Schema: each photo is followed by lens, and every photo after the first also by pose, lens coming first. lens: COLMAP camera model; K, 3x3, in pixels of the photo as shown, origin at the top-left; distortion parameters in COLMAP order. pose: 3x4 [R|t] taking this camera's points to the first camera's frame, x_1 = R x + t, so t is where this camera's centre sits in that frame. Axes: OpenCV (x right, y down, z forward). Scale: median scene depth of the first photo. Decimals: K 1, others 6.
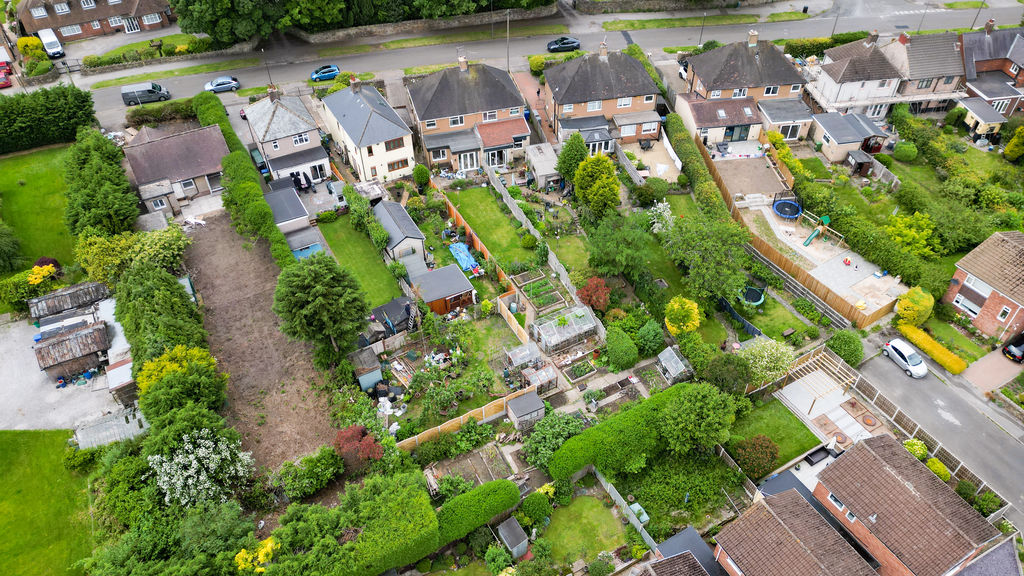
lens RADIAL K [[712.4, 0, 508.1], [0, 712.4, 286.2], [0, 0, 1]] dist [0.089338, -0.092368]
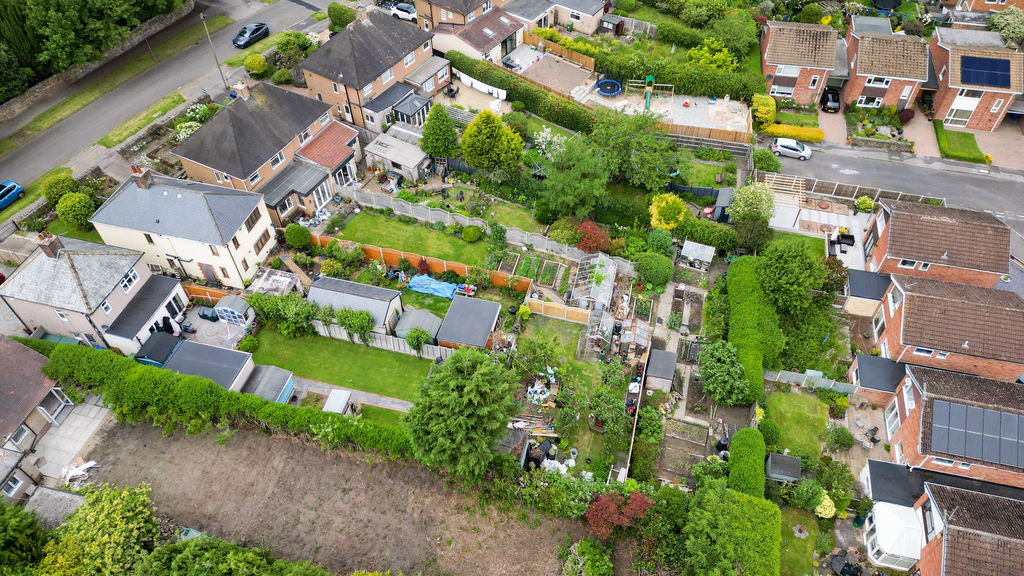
lens RADIAL K [[712.4, 0, 508.1], [0, 712.4, 286.2], [0, 0, 1]] dist [0.089338, -0.092368]
pose [[0.685683, -0.541198, 0.486768, -0.366962], [0.504683, 0.835365, 0.217855, -0.161687], [-0.524532, 0.096284, 0.845929, 0.213177]]
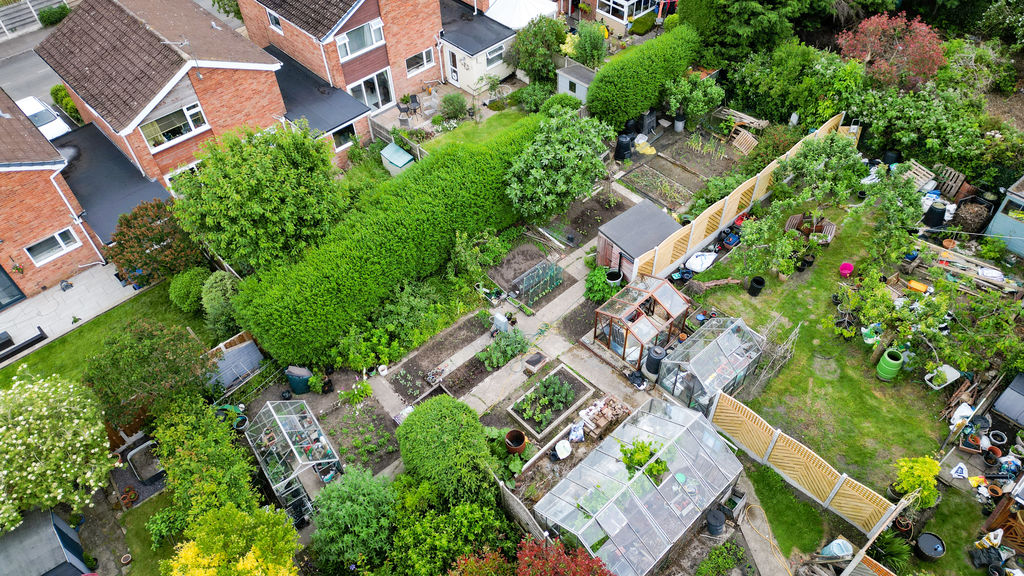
lens RADIAL K [[712.4, 0, 508.1], [0, 712.4, 286.2], [0, 0, 1]] dist [0.089338, -0.092368]
pose [[-0.971142, 0.202561, -0.125909, 0.121771], [-0.129707, -0.005534, 0.991537, -0.194034], [0.200150, 0.979254, 0.031648, 0.713357]]
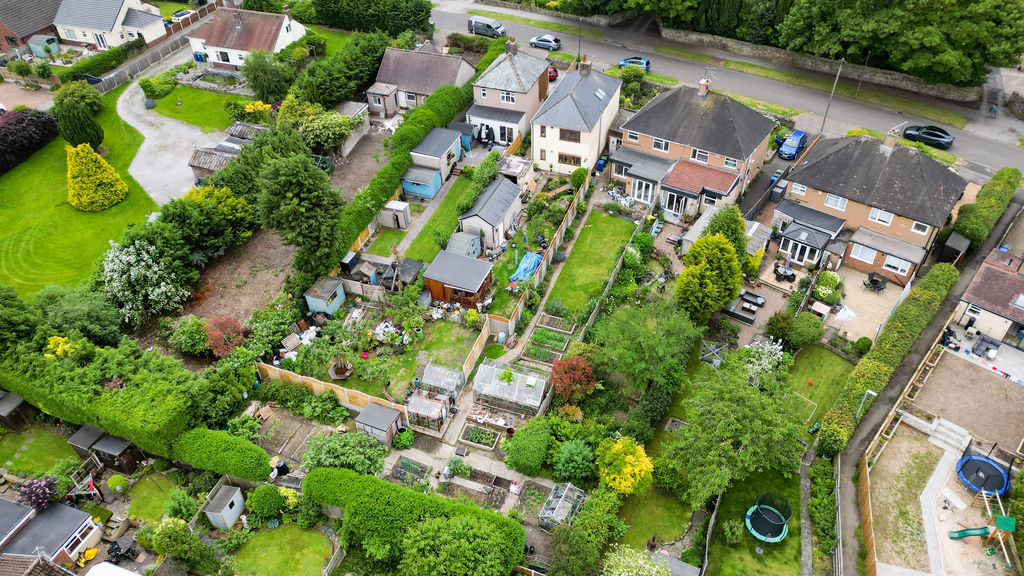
lens RADIAL K [[712.4, 0, 508.1], [0, 712.4, 286.2], [0, 0, 1]] dist [0.089338, -0.092368]
pose [[0.651314, 0.489589, -0.579734, 0.390757], [-0.510340, 0.848031, 0.142816, -0.121100], [0.561554, 0.202843, 0.802192, 0.259237]]
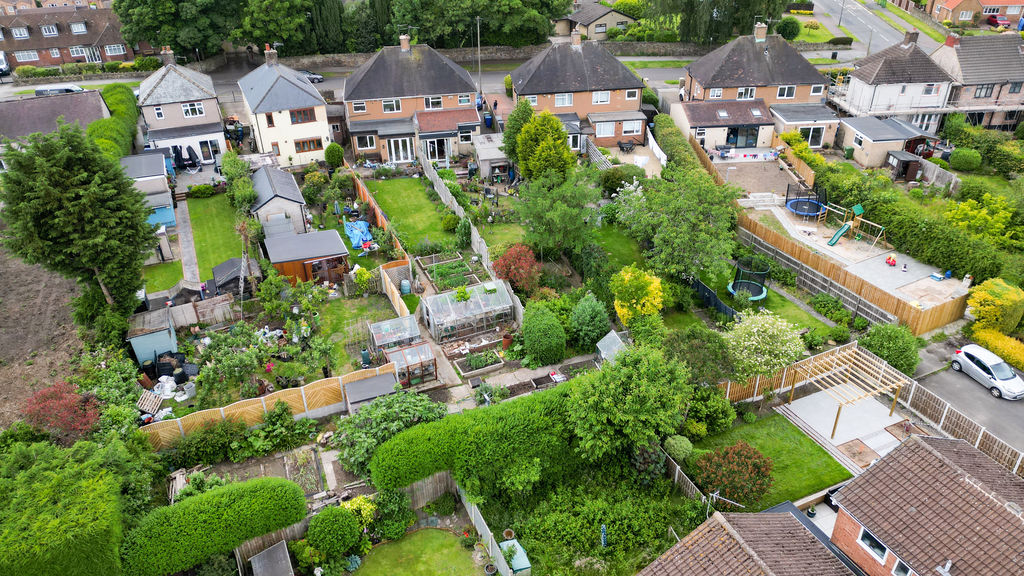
lens RADIAL K [[712.4, 0, 508.1], [0, 712.4, 286.2], [0, 0, 1]] dist [0.089338, -0.092368]
pose [[0.996101, 0.035405, -0.080803, 0.138221], [-0.052803, 0.973023, -0.224585, 0.152254], [0.070672, 0.227976, 0.971099, 0.260997]]
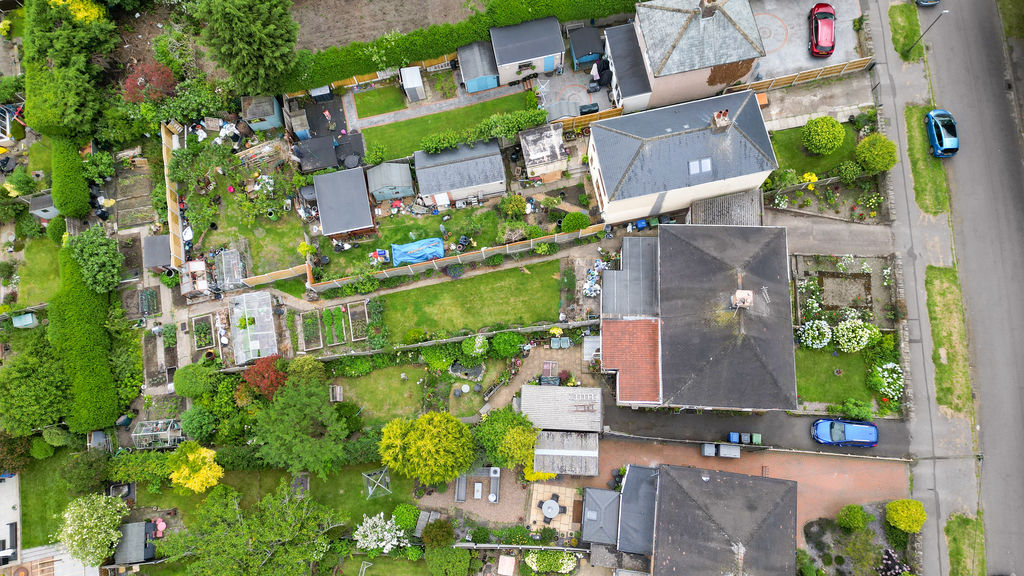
lens RADIAL K [[712.4, 0, 508.1], [0, 712.4, 286.2], [0, 0, 1]] dist [0.089338, -0.092368]
pose [[-0.295204, 0.929977, -0.219083, 0.102370], [-0.623630, -0.013833, 0.781597, -0.639016], [0.723837, 0.367357, 0.584045, 0.559872]]
